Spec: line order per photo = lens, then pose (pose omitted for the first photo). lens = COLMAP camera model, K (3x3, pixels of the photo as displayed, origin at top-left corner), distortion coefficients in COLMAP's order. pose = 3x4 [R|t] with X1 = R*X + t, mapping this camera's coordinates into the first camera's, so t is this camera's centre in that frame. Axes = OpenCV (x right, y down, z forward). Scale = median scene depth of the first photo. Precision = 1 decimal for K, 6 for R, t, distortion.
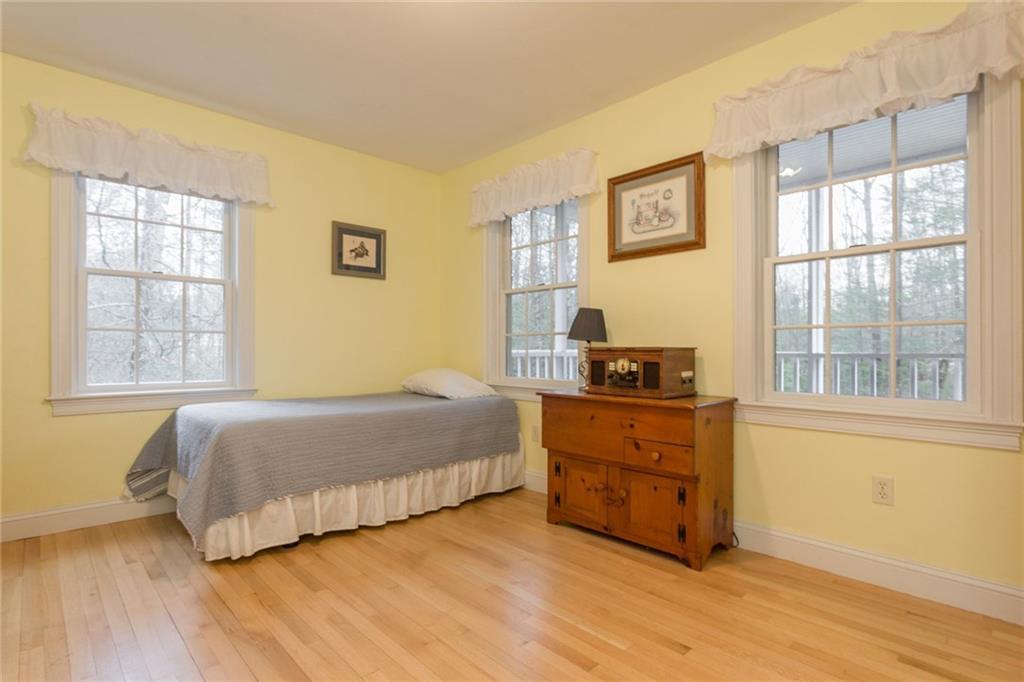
lens RADIAL K [[517.7, 0, 510.4], [0, 517.7, 350.4], [0, 0, 1]] dist [-0.007402, 0.000483]
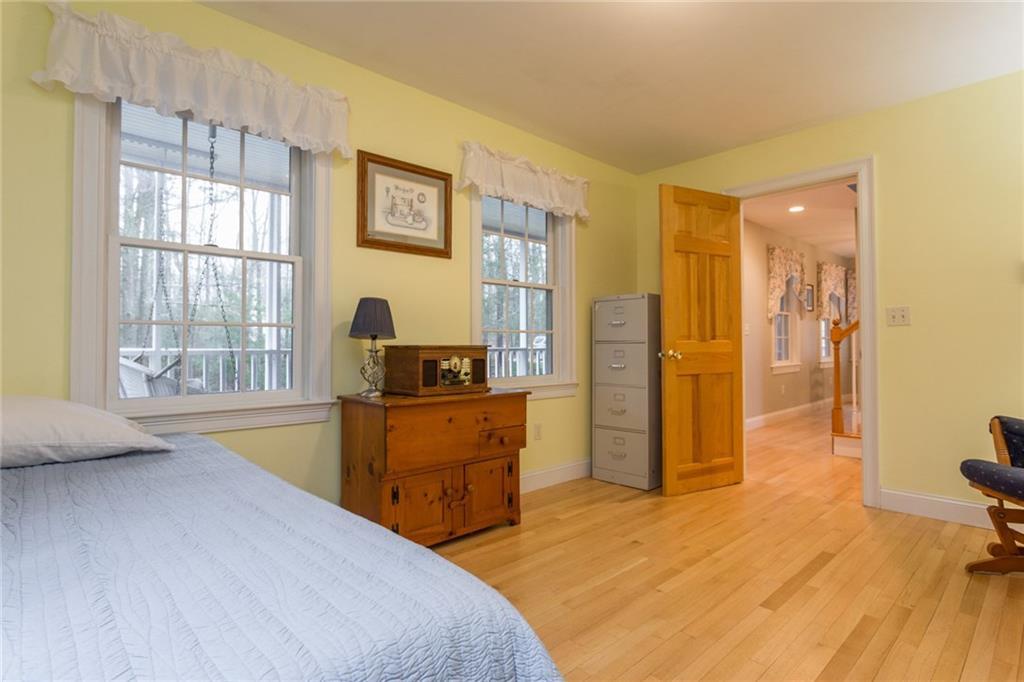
lens RADIAL K [[517.7, 0, 509.9], [0, 517.7, 331.2], [0, 0, 1]] dist [-0.007402, 0.000483]
pose [[0.007006, 0.022987, 0.999711, -0.730229], [0.003613, 0.999729, -0.023013, -0.009465], [-0.999969, 0.003773, 0.006921, 0.819456]]
